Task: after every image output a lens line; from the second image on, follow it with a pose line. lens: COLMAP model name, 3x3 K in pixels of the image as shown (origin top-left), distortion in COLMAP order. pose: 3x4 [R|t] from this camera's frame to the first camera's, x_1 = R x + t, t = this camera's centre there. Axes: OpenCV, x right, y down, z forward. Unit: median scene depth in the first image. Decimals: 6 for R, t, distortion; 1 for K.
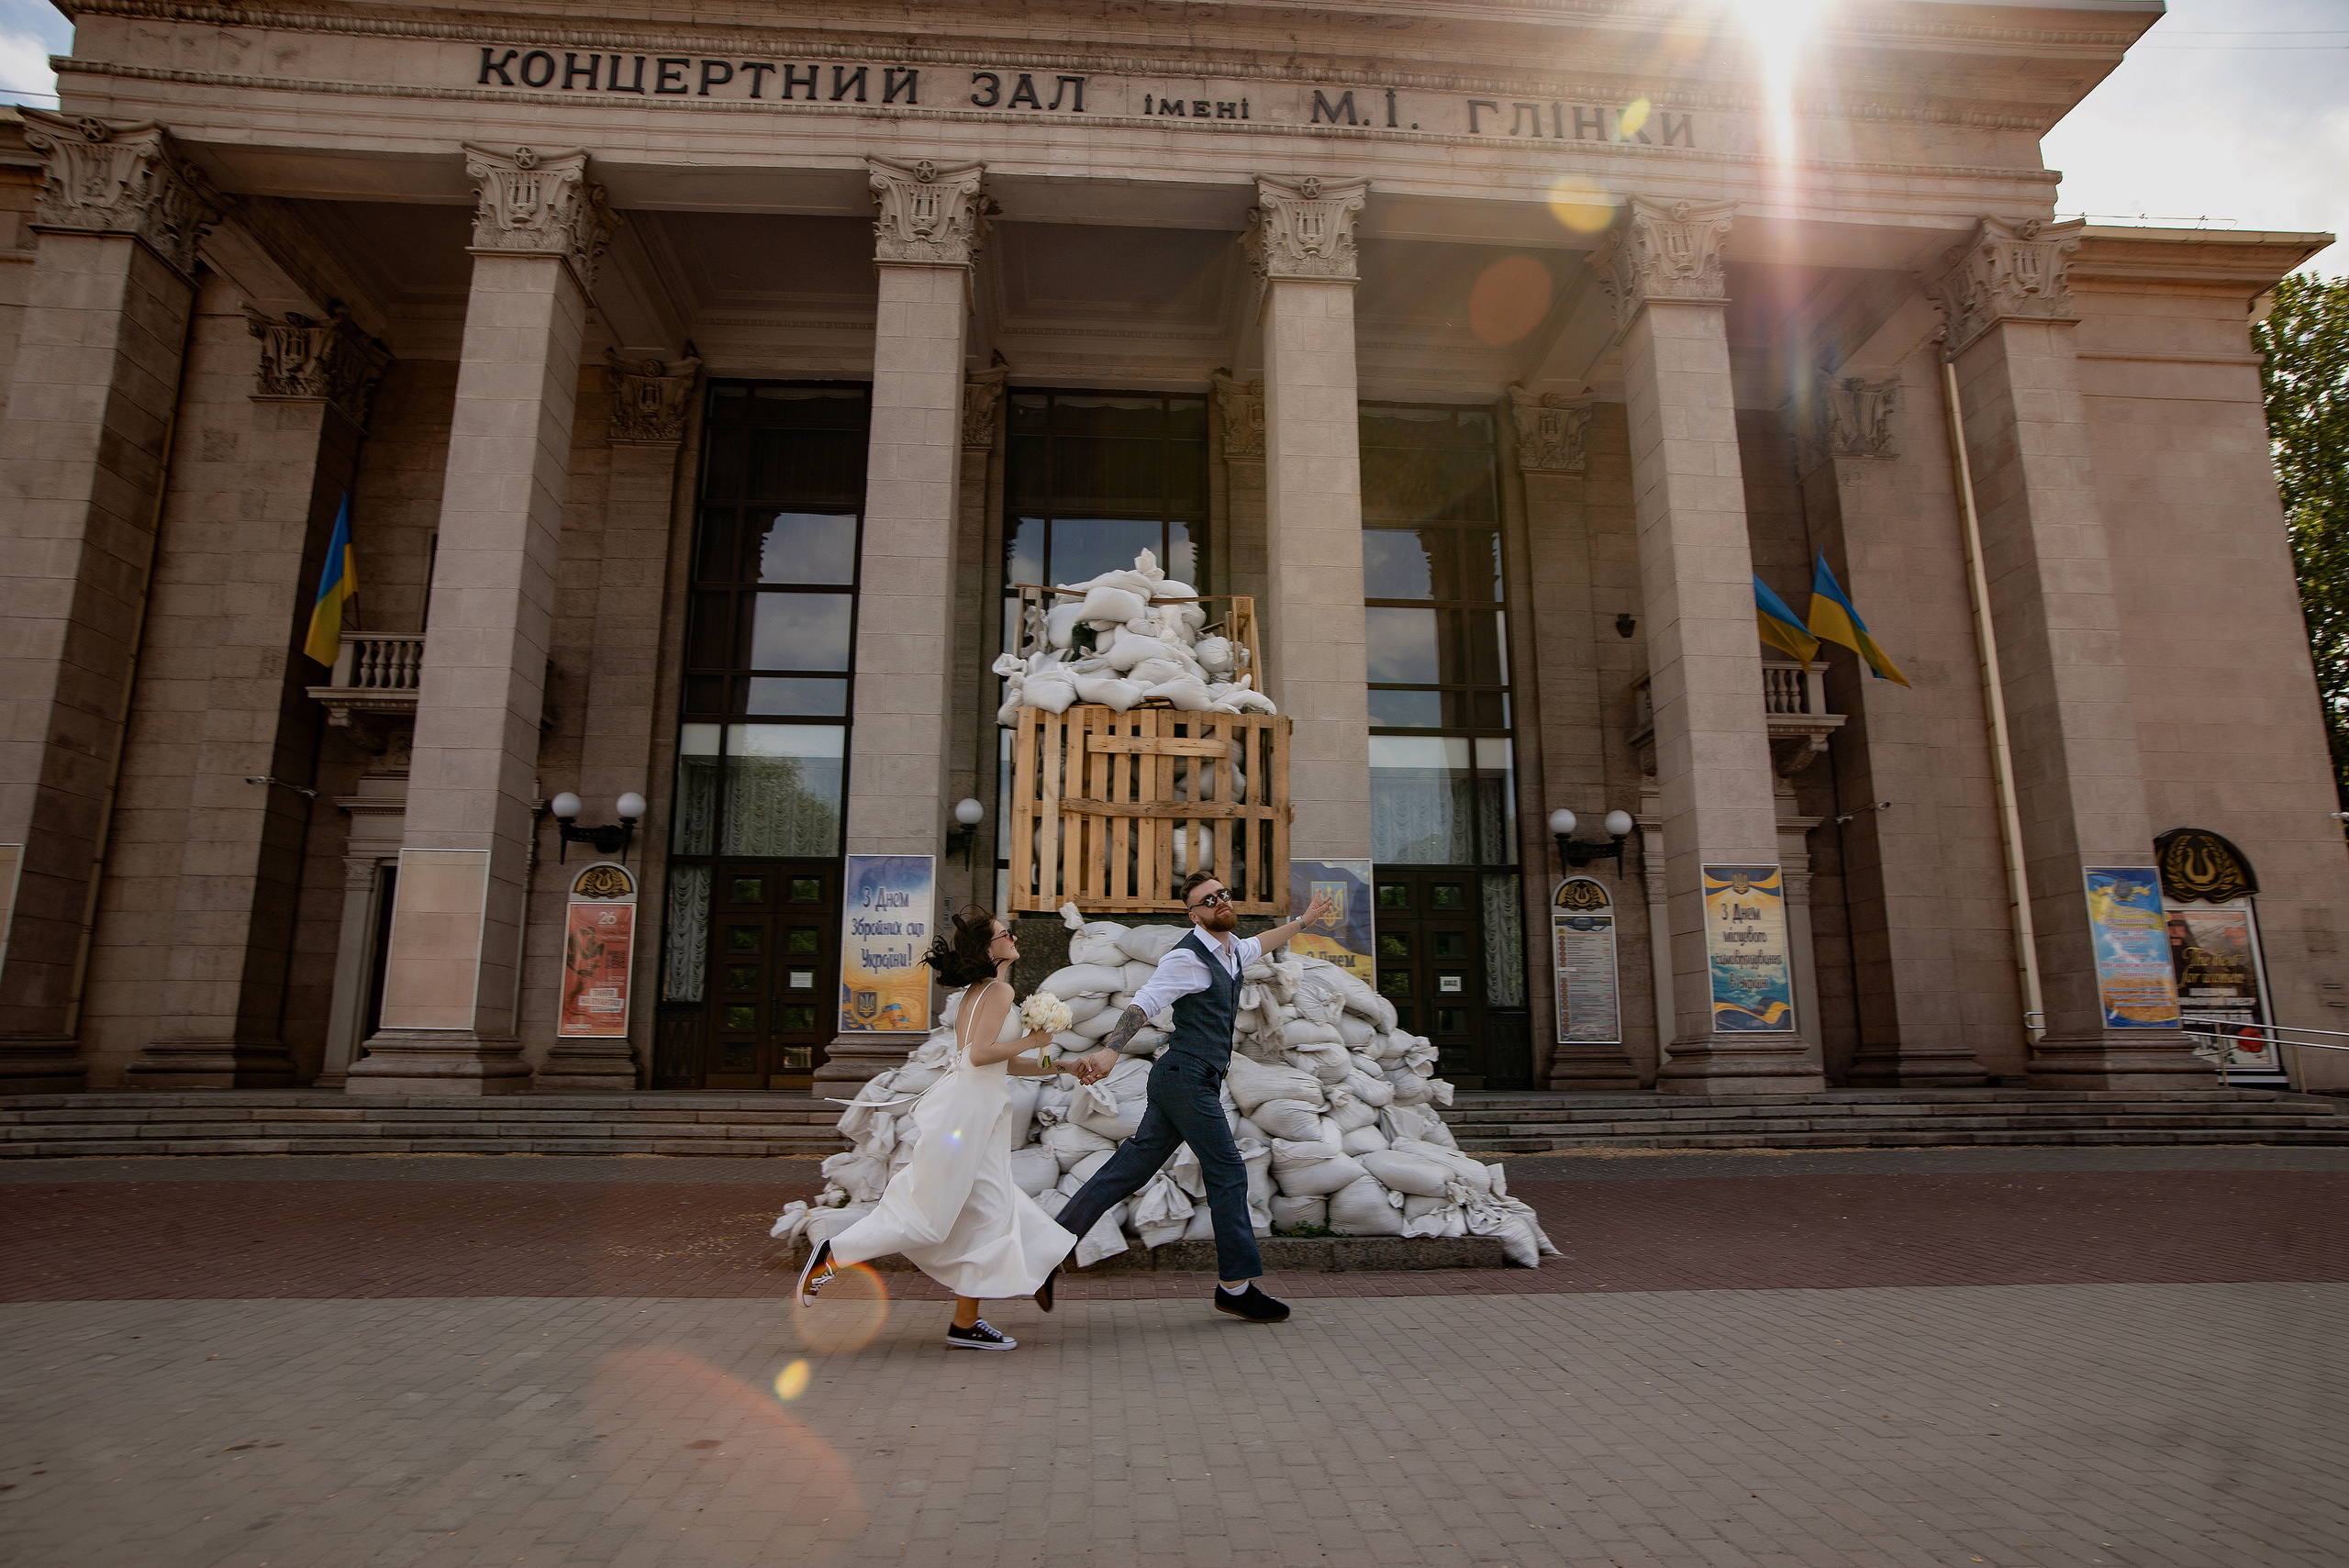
lens RADIAL K [[1356.5, 0, 1178.4], [0, 1356.5, 793.0], [0, 0, 1]] dist [-0.095225, 0.084363]
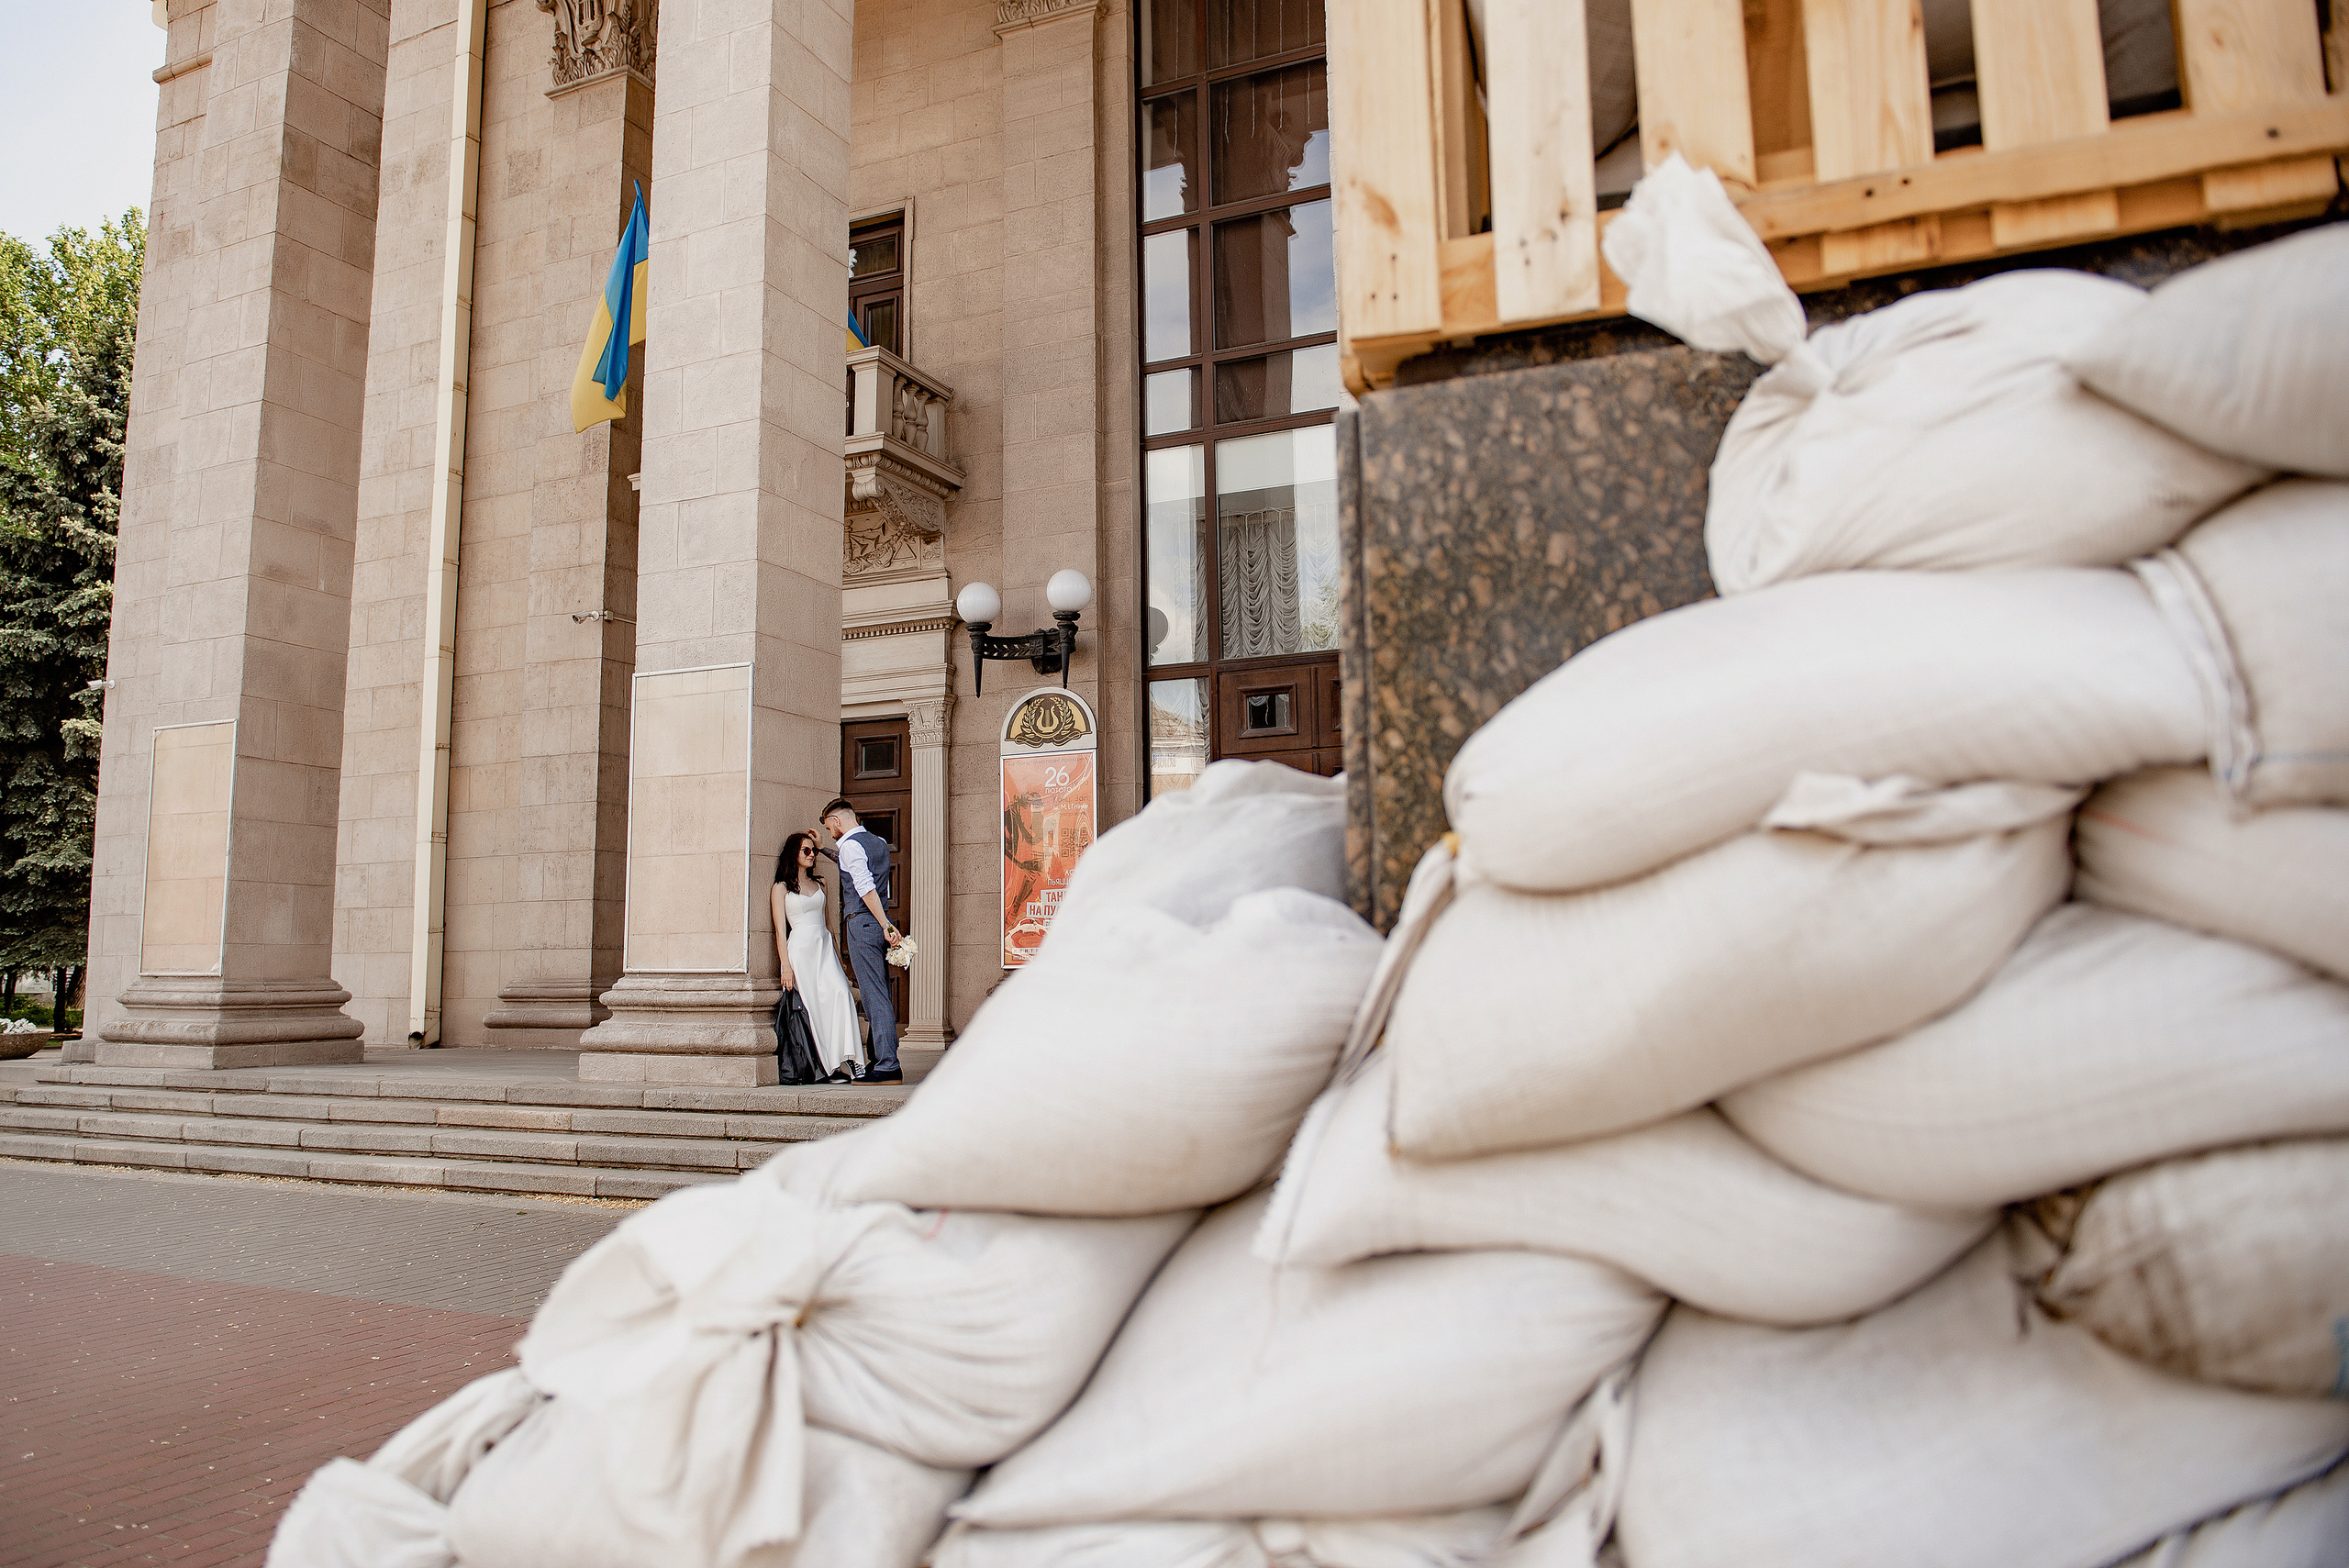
lens RADIAL K [[1703.4, 0, 1102.3], [0, 1703.4, 743.3], [0, 0, 1]] dist [-0.052282, -0.001857]
pose [[0.869067, -0.076950, -0.488672, -0.021971], [0.109996, 0.993158, 0.039230, 0.054221], [0.482310, -0.087845, 0.871585, 0.351567]]
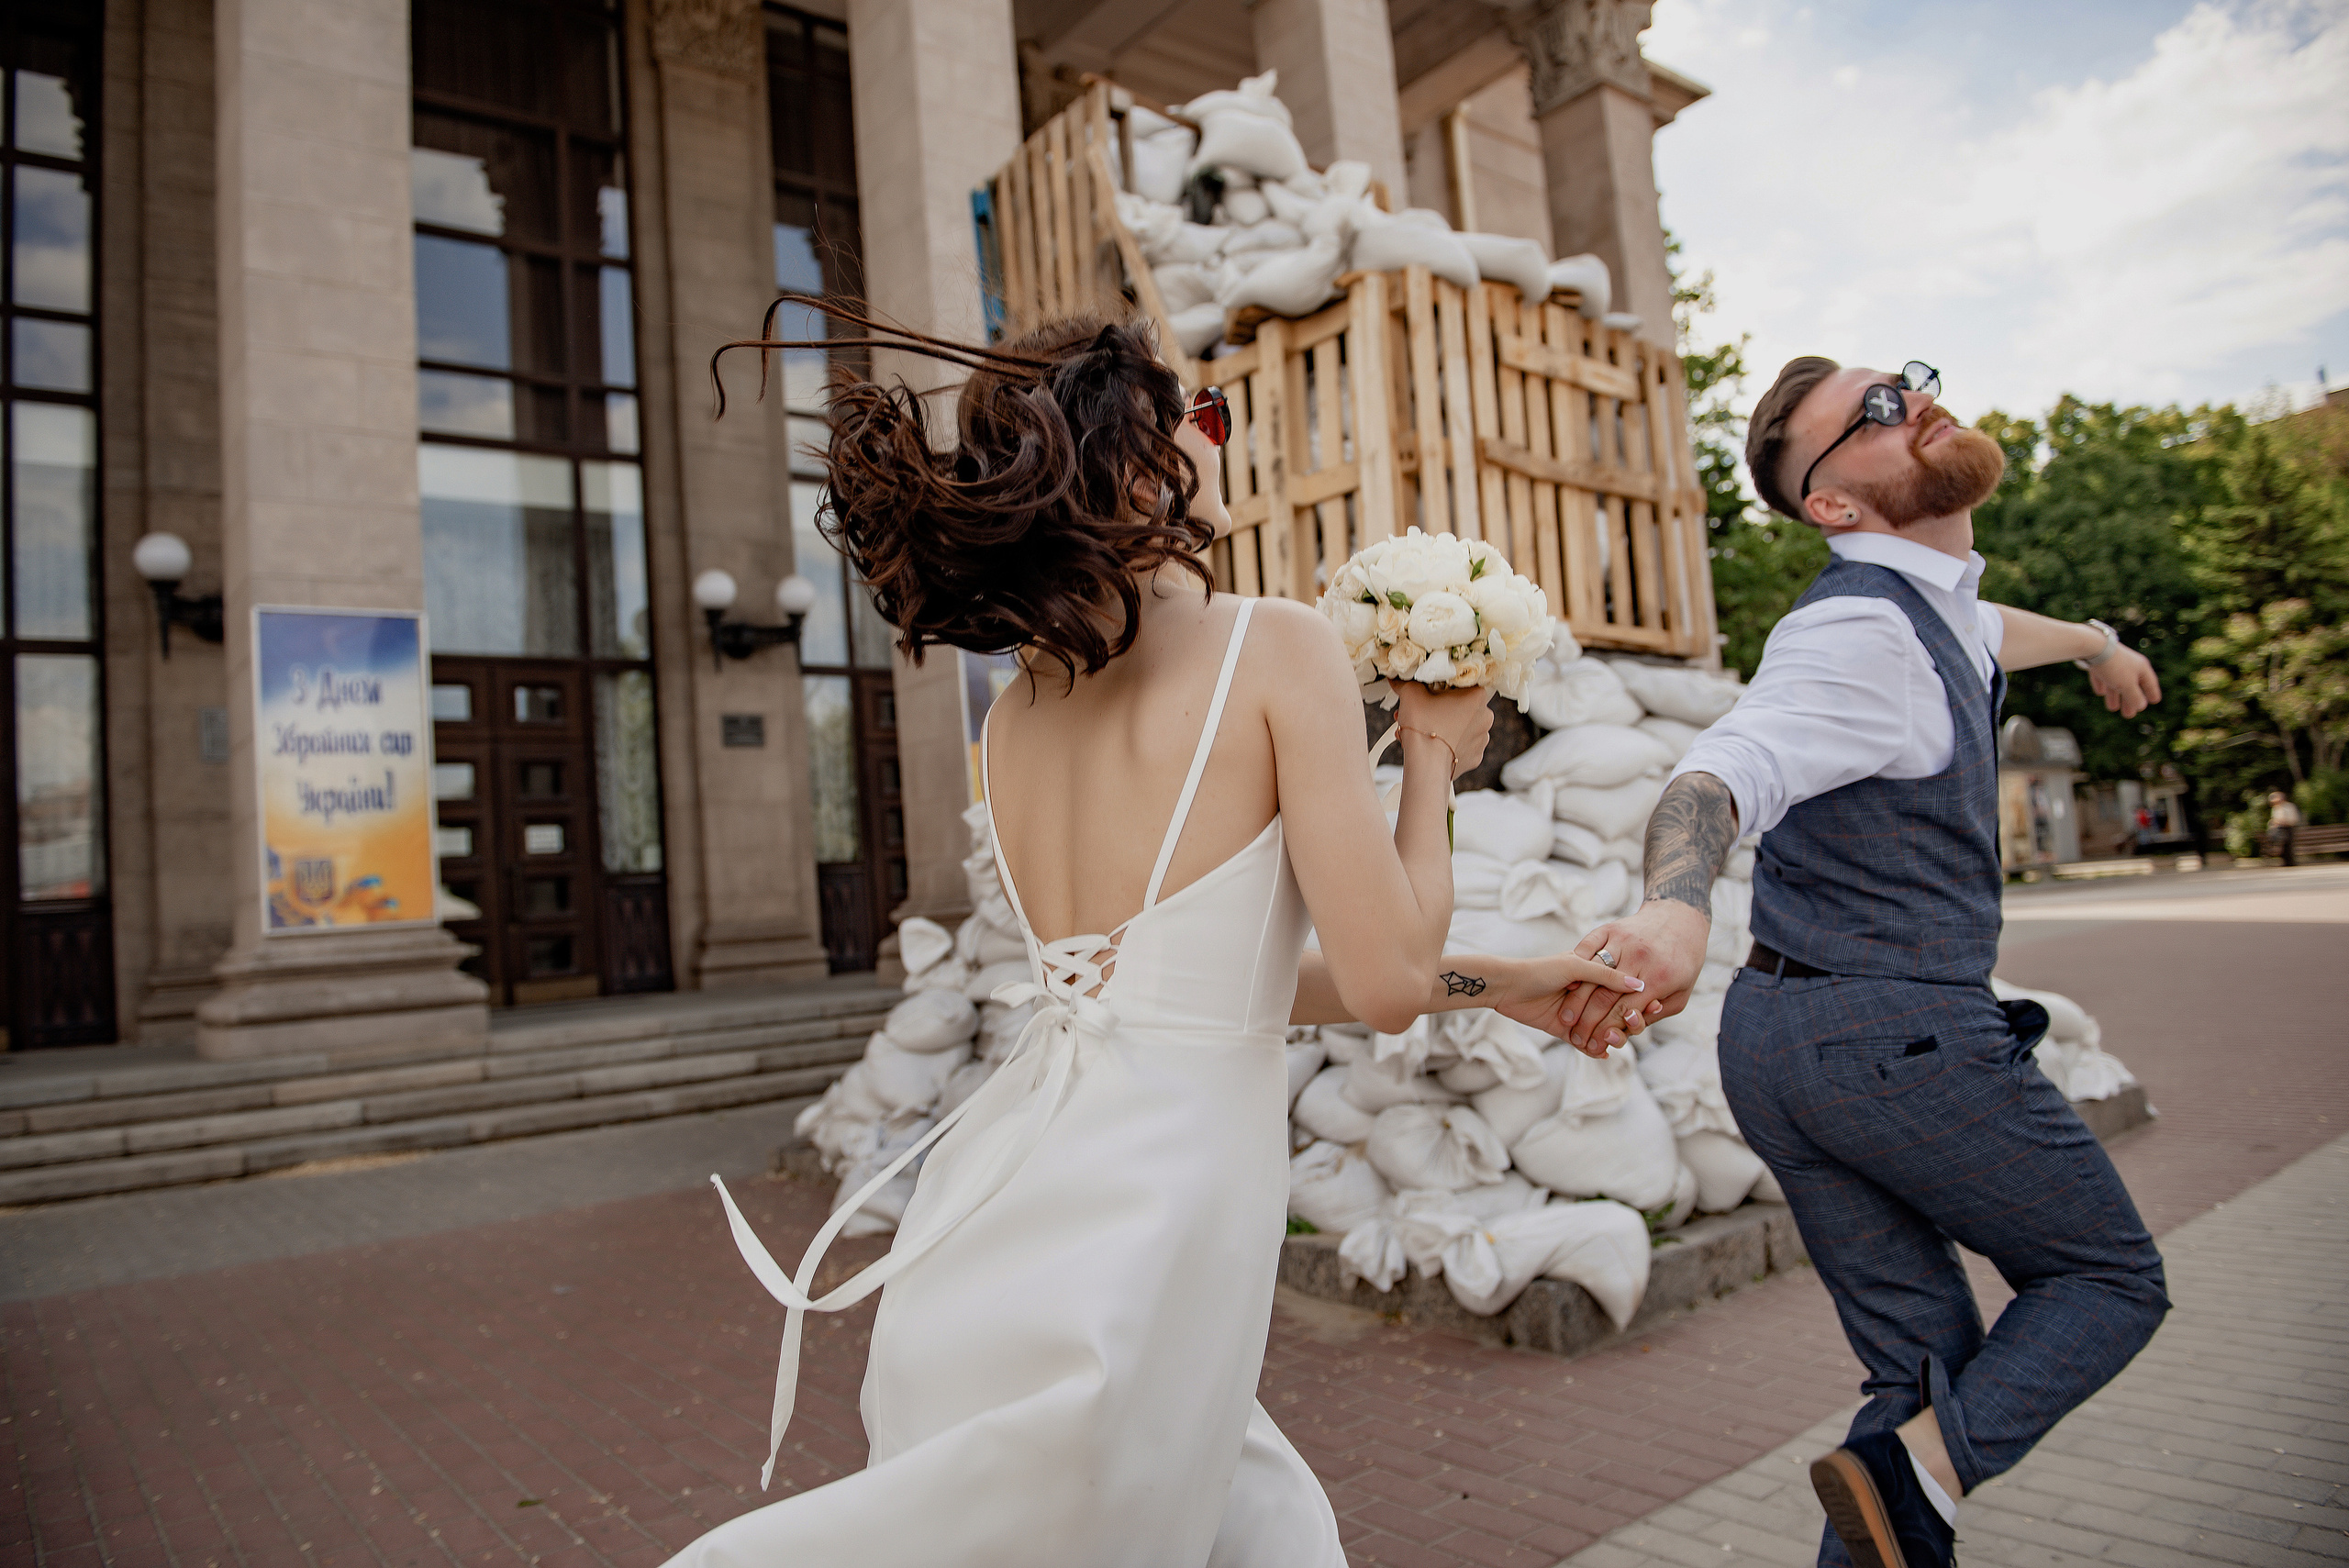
lens RADIAL K [[1611.3, 0, 1163.6], [0, 1611.3, 780.0], [0, 0, 1]] dist [-0.053114, 0.000885]
pose [[0.825806, -0.017445, 0.563684, -0.254272], [-0.034320, 0.996114, 0.081107, 0.042967], [-0.562909, -0.086325, 0.821999, 0.229583]]
